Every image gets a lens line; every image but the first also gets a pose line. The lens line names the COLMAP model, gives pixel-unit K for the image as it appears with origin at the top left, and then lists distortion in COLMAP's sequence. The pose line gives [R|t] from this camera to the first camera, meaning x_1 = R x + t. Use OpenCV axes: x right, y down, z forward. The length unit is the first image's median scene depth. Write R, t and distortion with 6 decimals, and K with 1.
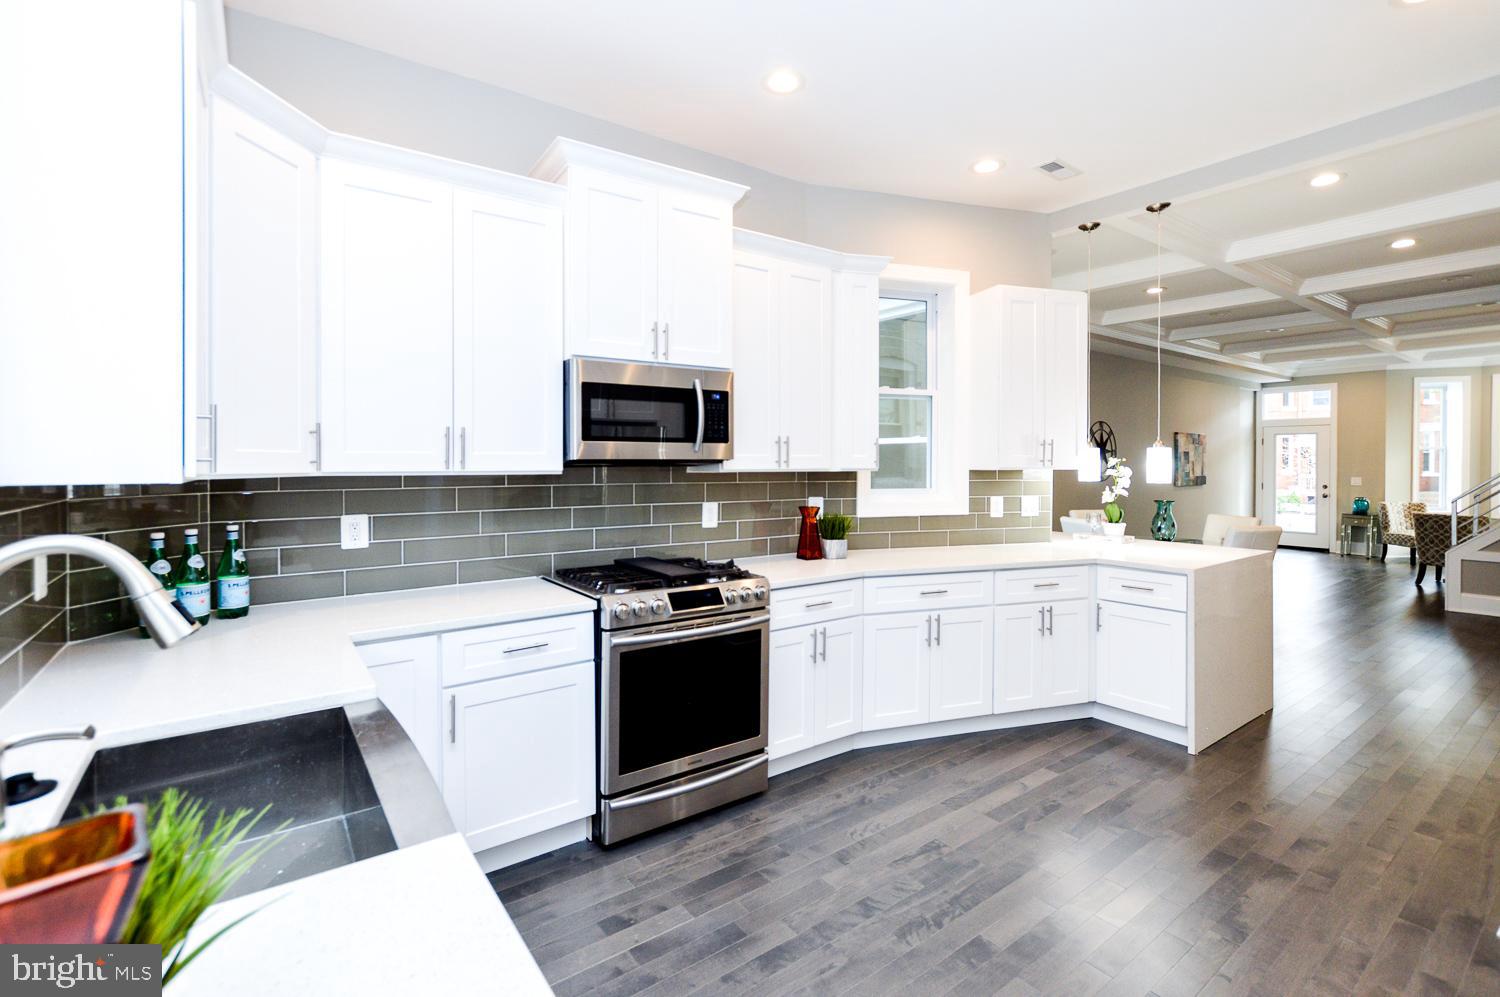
lens RADIAL K [[682.5, 0, 748.2], [0, 682.5, 473.8], [0, 0, 1]] dist [-0.001048, 0.000174]
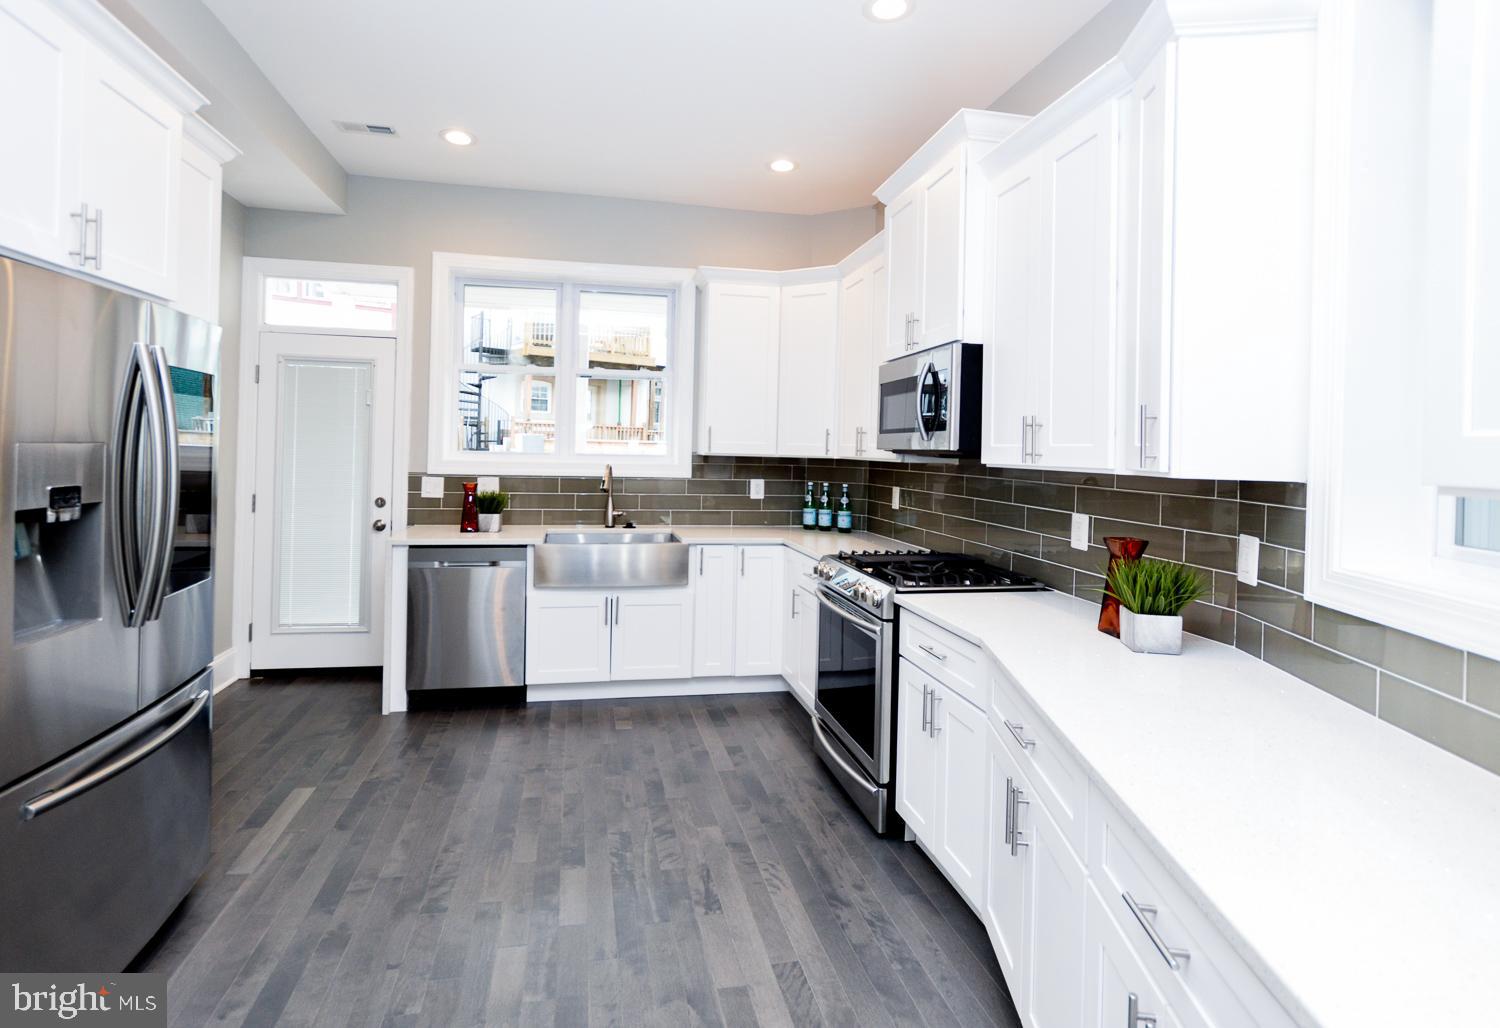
lens RADIAL K [[743.6, 0, 740.6], [0, 743.6, 442.5], [0, 0, 1]] dist [-0.001424, -0.000214]
pose [[-0.417514, -0.020765, -0.908433, 1.132126], [-0.041951, 0.999113, -0.003557, -0.020477], [0.907702, 0.036625, -0.418015, 1.435671]]
